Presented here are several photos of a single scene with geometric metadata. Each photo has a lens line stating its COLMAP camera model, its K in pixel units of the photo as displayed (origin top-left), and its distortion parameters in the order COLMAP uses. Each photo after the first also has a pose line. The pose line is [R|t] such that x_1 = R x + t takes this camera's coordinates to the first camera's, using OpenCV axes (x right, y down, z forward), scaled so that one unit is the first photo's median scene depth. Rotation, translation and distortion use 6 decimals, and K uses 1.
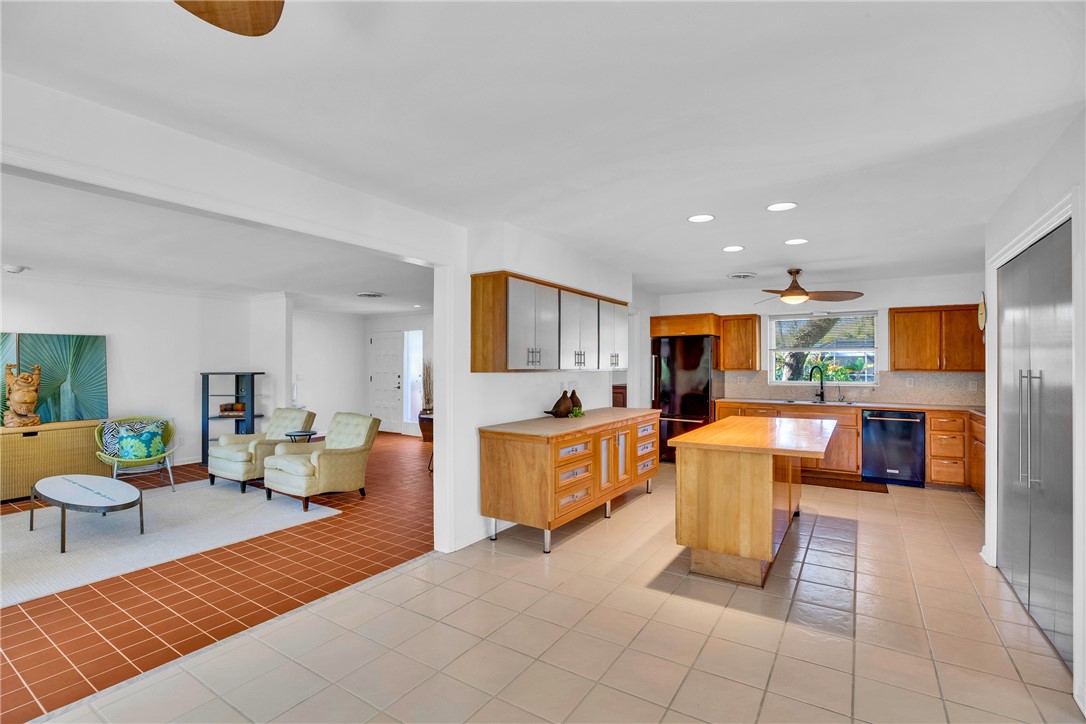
lens RADIAL K [[498.3, 0, 544.2], [0, 498.3, 359.6], [0, 0, 1]] dist [-0.039362, 0.010661]
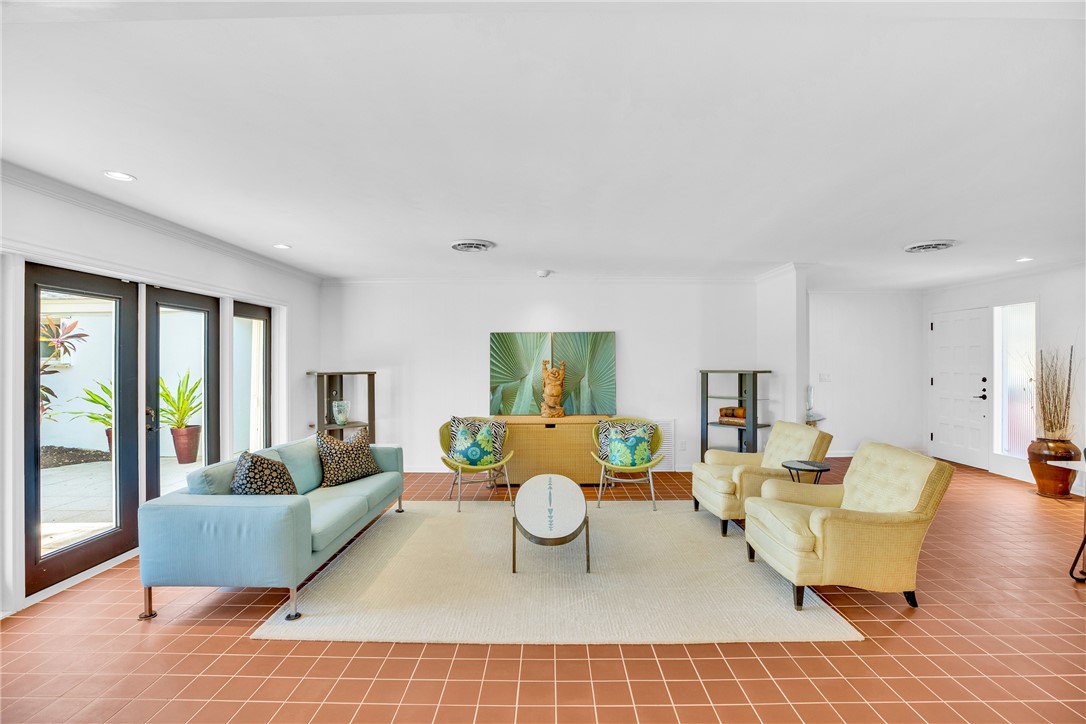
lens RADIAL K [[498.3, 0, 547.4], [0, 498.3, 360.3], [0, 0, 1]] dist [-0.039362, 0.010661]
pose [[0.537515, -0.001247, -0.843253, -0.133450], [0.008383, 0.999957, 0.003865, 0.004945], [0.843213, -0.009146, 0.537502, 0.383233]]
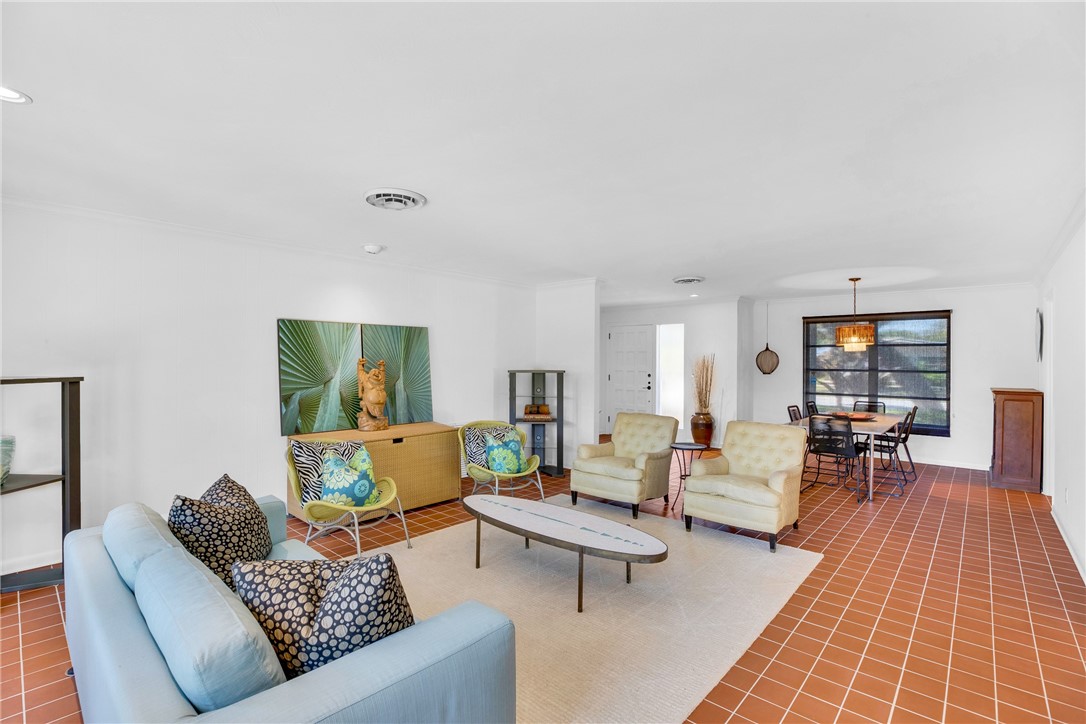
lens RADIAL K [[498.3, 0, 546.0], [0, 498.3, 362.5], [0, 0, 1]] dist [-0.039362, 0.010661]
pose [[0.987430, 0.008440, -0.157831, -0.629609], [-0.006817, 0.999918, 0.010824, 0.003958], [0.157909, -0.009612, 0.987407, 0.162086]]
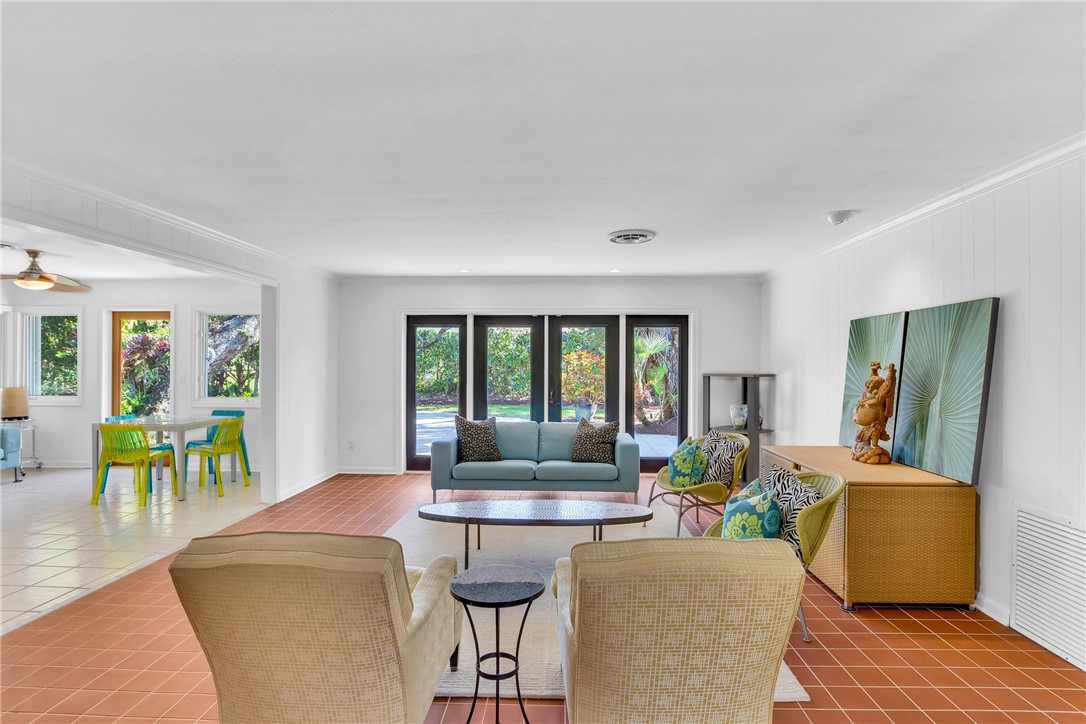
lens RADIAL K [[547.9, 0, 531.8], [0, 547.9, 359.0], [0, 0, 1]] dist [-0.019864, 0.001820]
pose [[-0.869914, -0.004249, -0.493184, -0.353957], [0.001979, 0.999925, -0.012106, 0.012968], [0.493199, -0.011507, -0.869841, 1.395552]]
